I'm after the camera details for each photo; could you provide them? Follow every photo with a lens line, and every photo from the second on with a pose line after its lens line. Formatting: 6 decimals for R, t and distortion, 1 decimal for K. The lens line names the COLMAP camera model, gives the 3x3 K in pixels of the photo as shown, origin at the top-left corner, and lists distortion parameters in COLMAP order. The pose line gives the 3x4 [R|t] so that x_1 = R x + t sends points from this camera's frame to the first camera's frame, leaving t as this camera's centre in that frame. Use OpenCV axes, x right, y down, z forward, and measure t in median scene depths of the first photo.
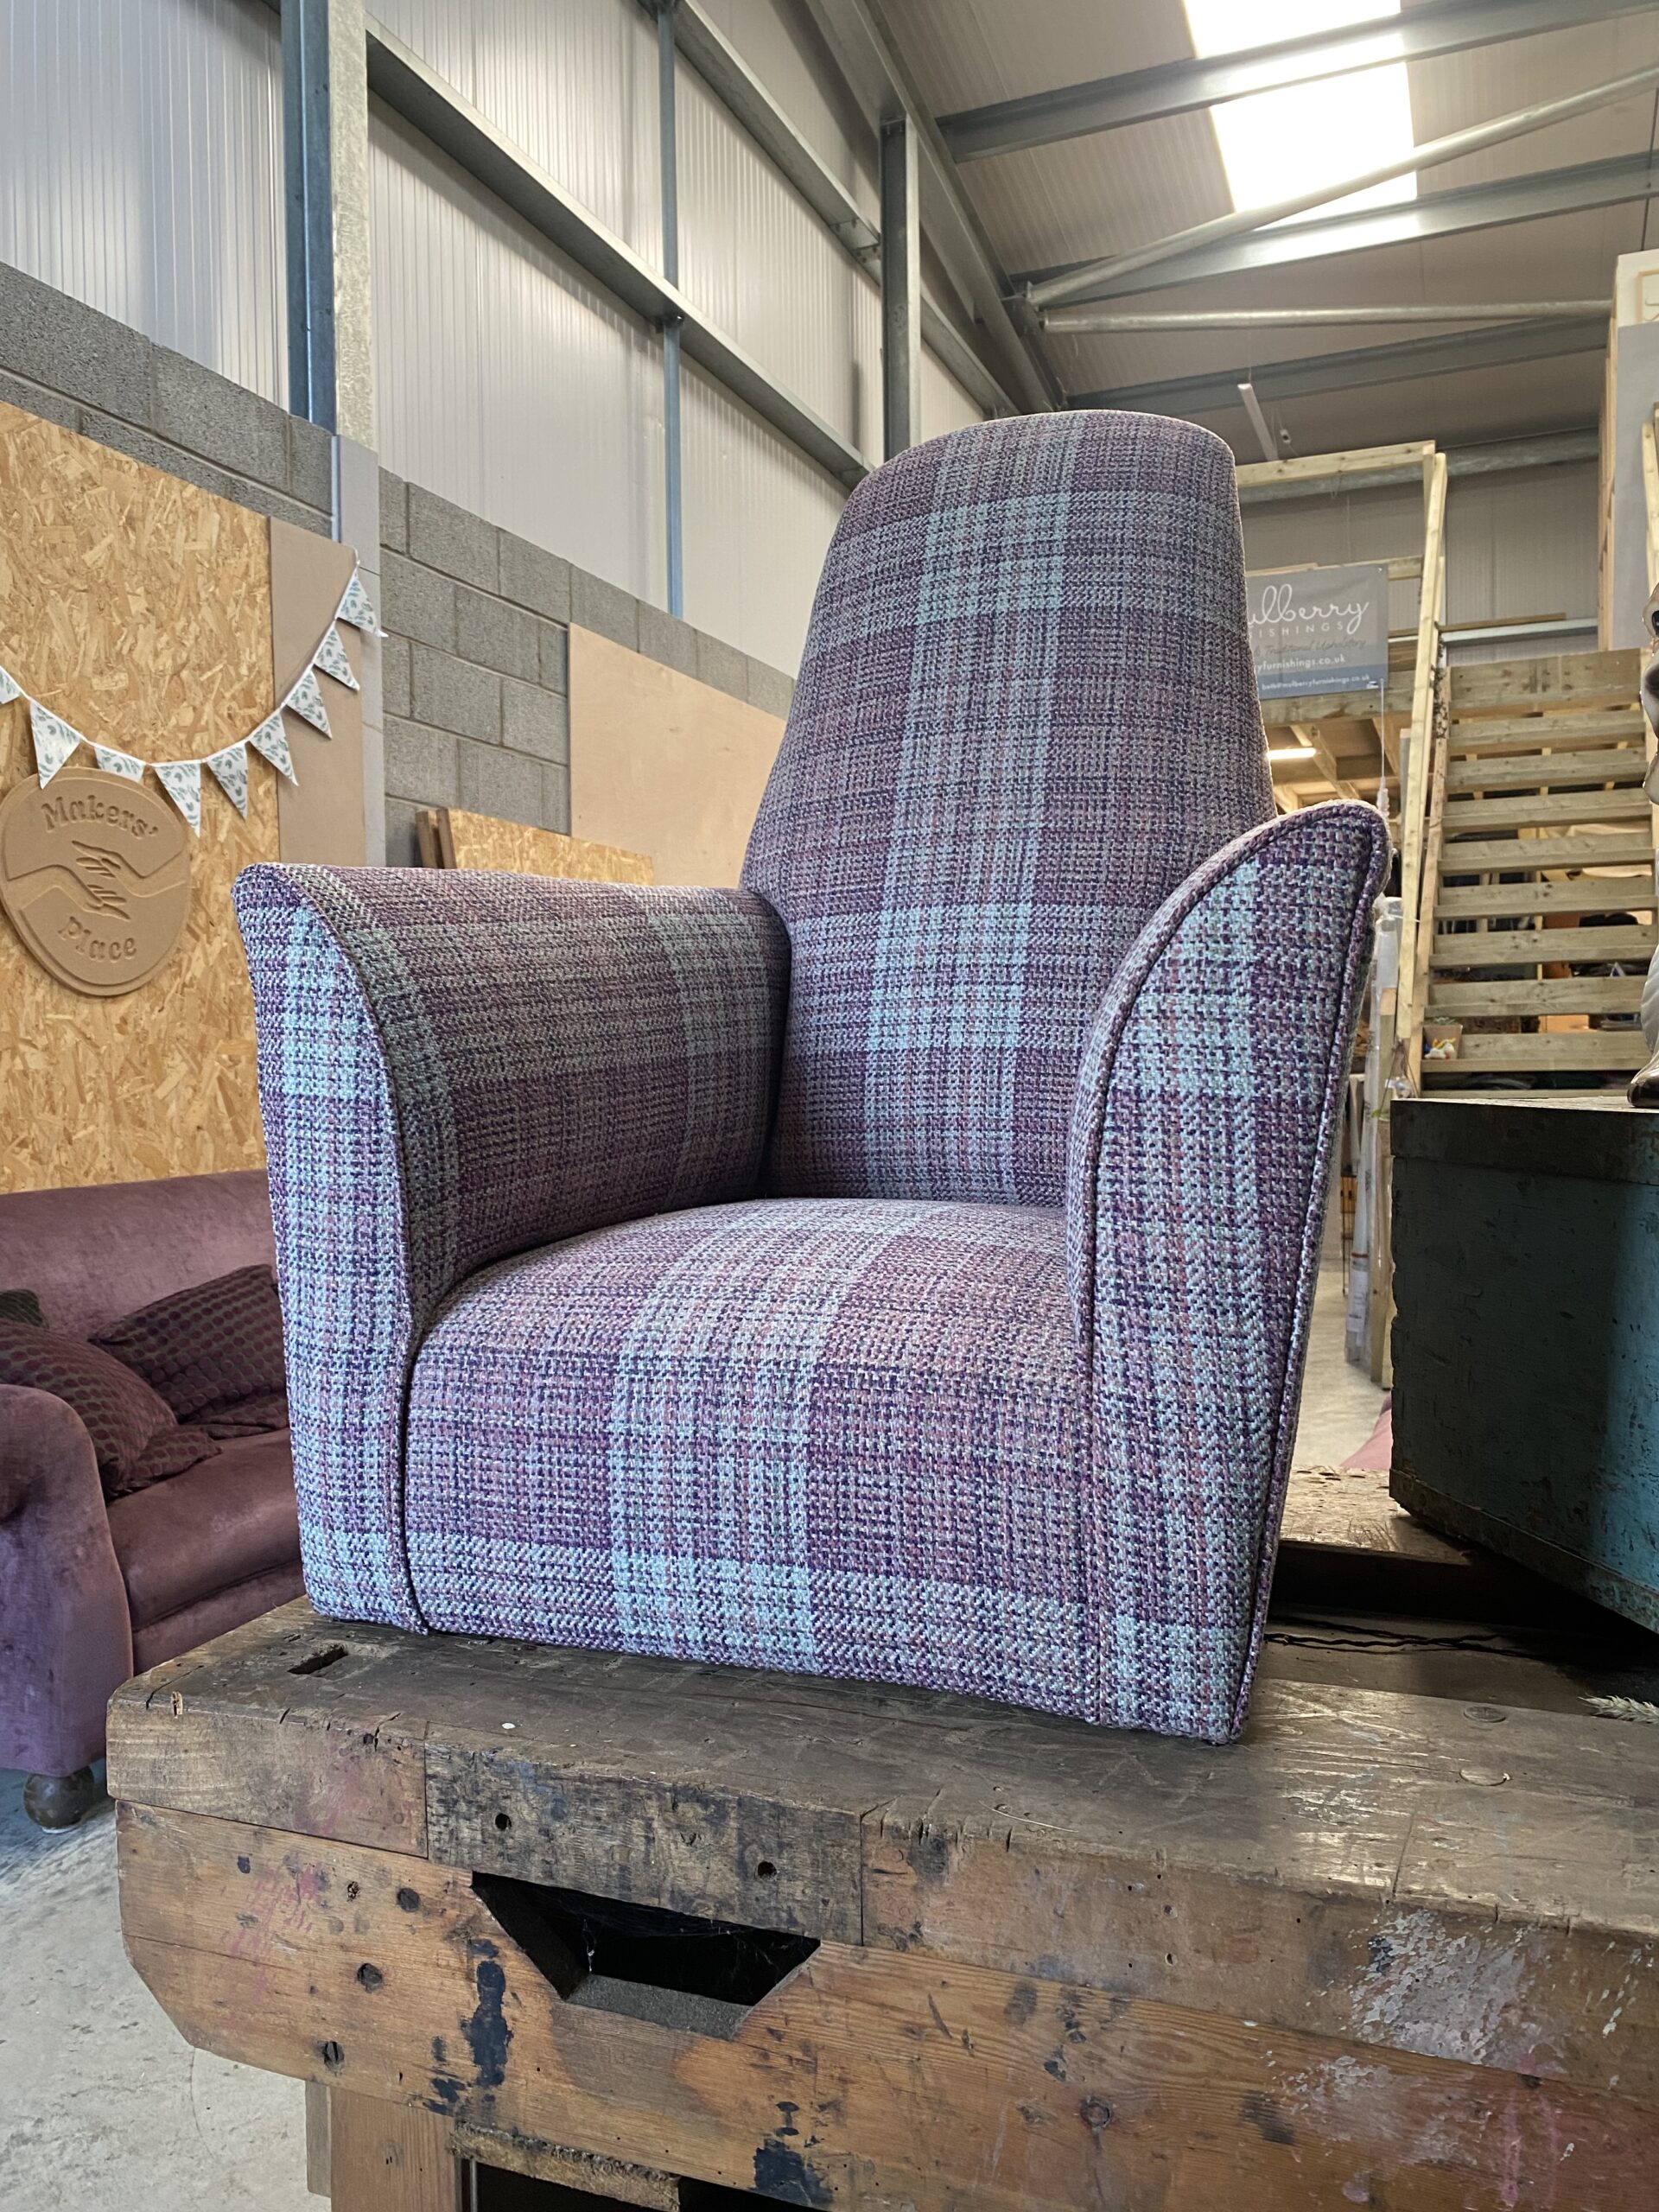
lens RADIAL K [[1698.2, 0, 829.5], [0, 1698.2, 1106.0], [0, 0, 1]] dist [0.141717, -0.487238]
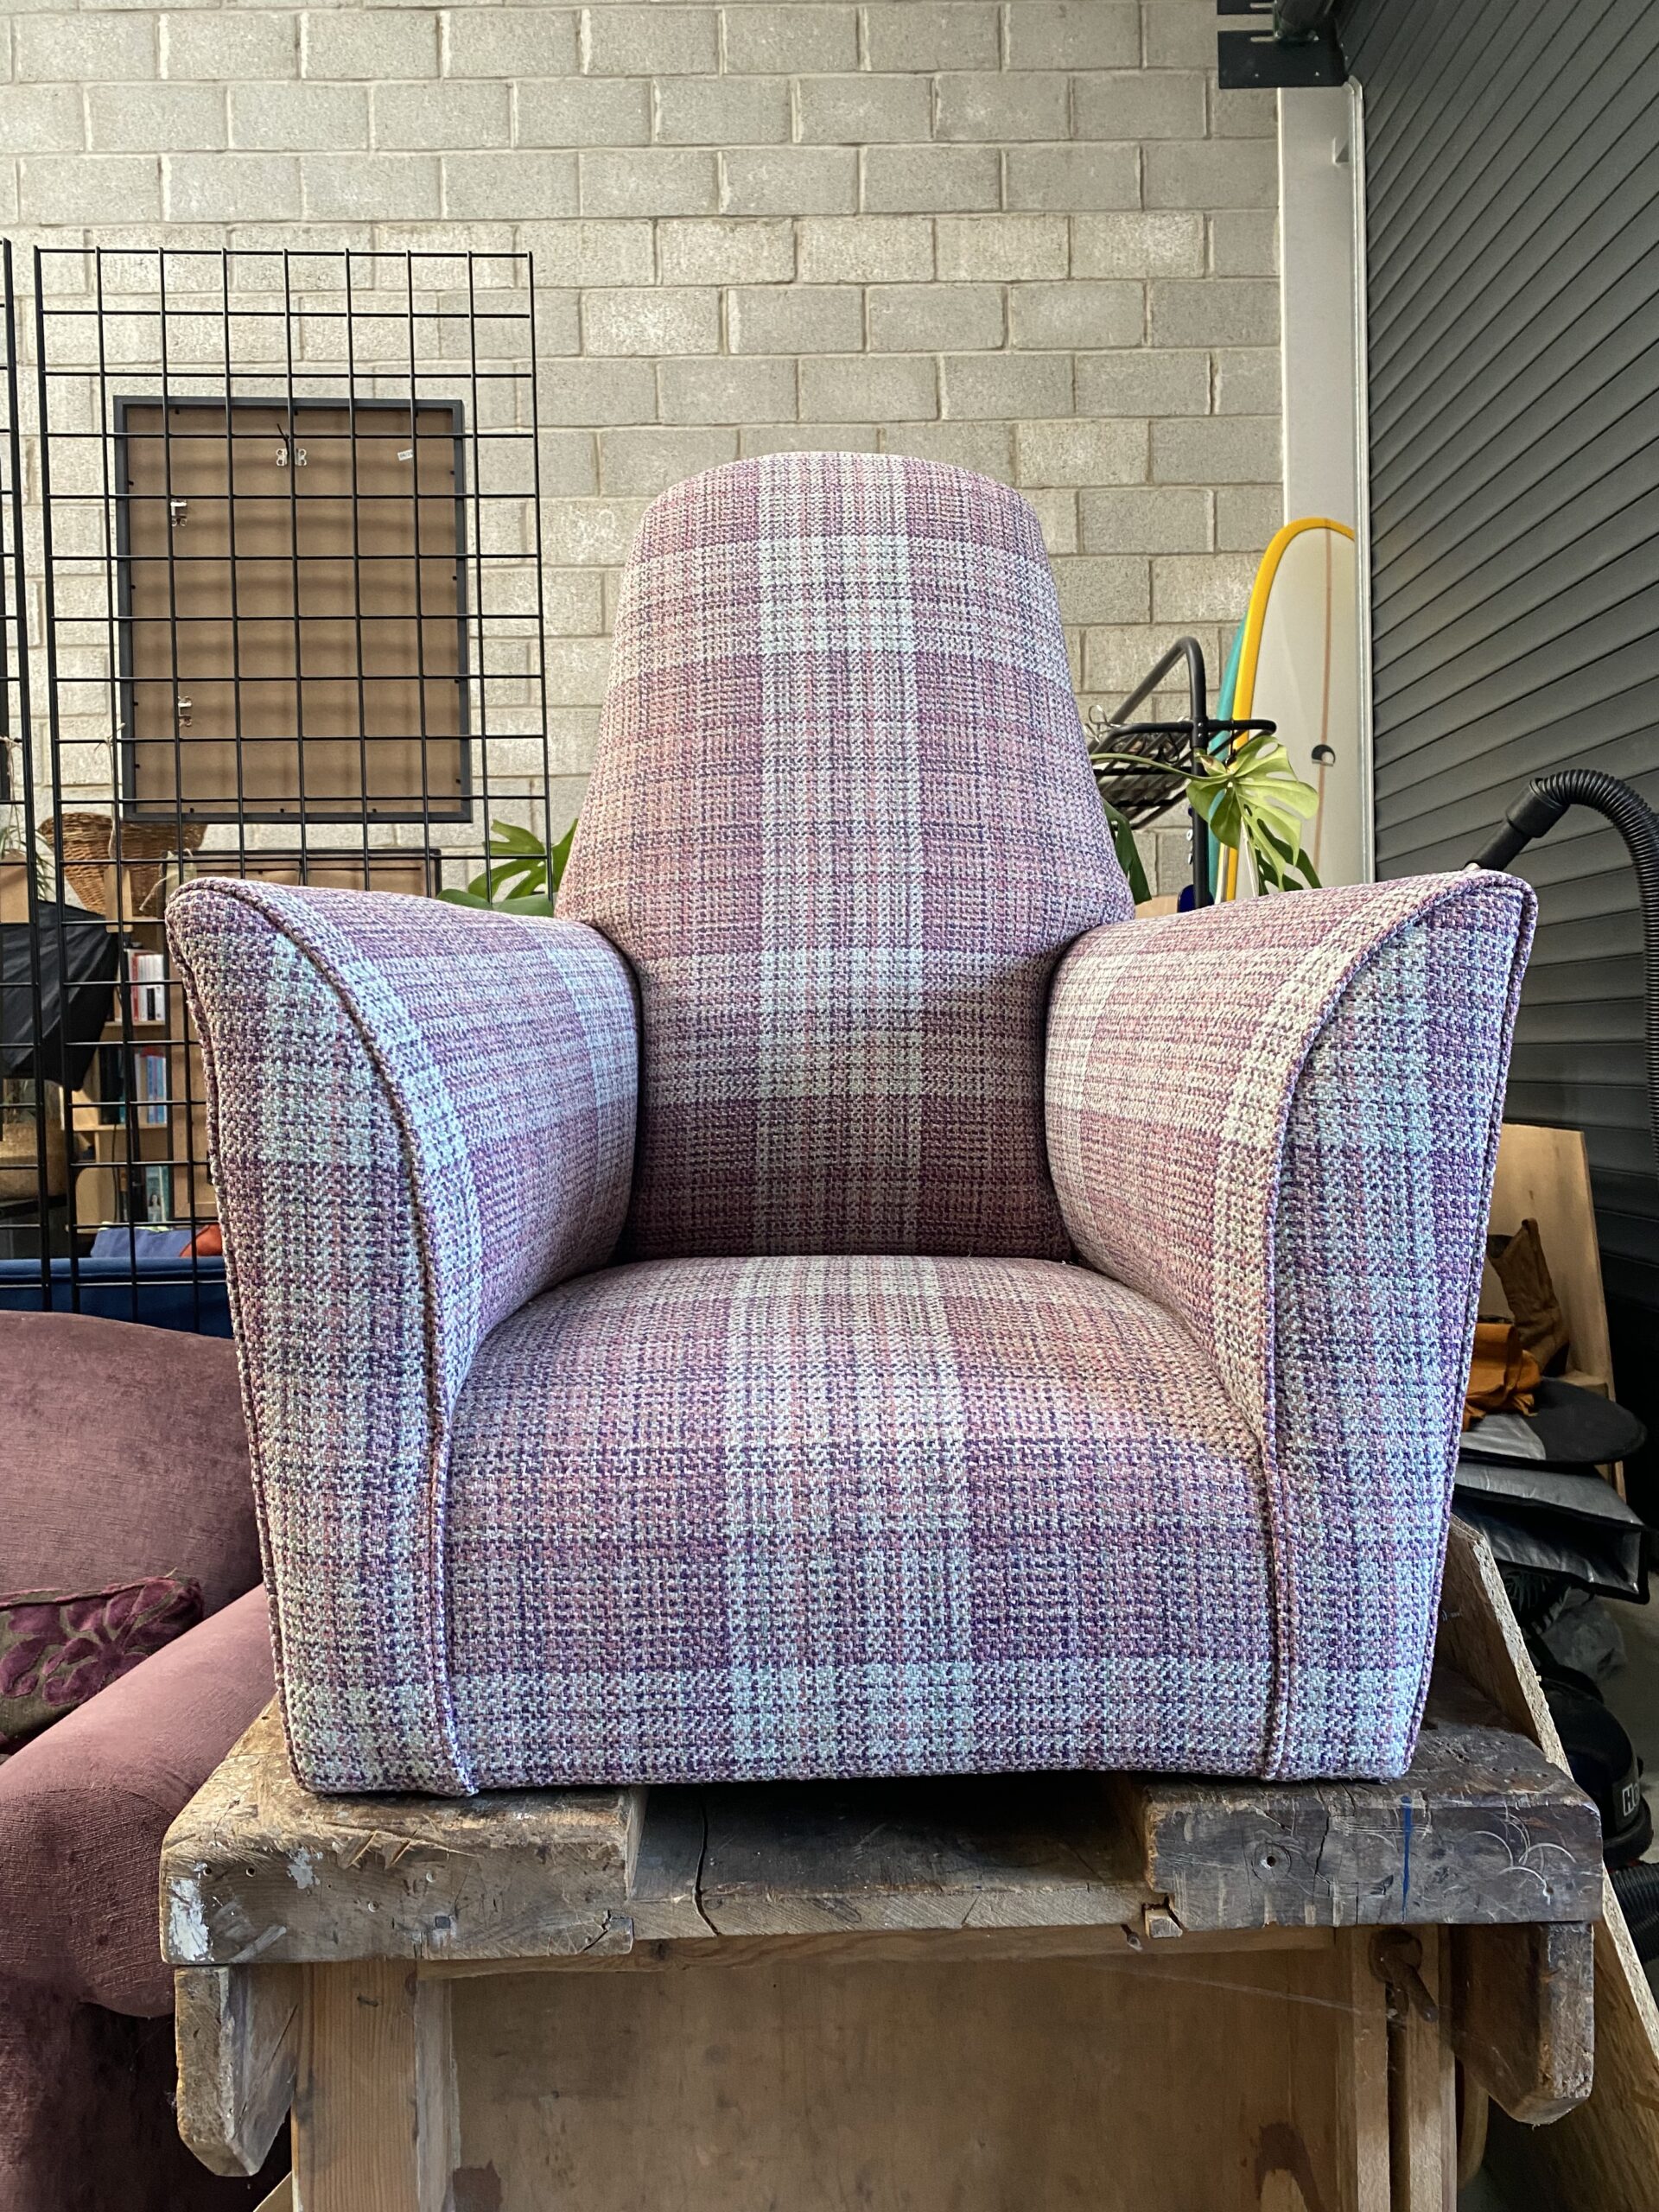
lens RADIAL K [[1698.2, 0, 829.5], [0, 1698.2, 1106.0], [0, 0, 1]] dist [0.141717, -0.487238]
pose [[0.925306, -0.007213, 0.379154, -0.427252], [0.013780, 0.999798, -0.014611, -0.019815], [-0.378972, 0.018744, 0.925218, 0.154966]]
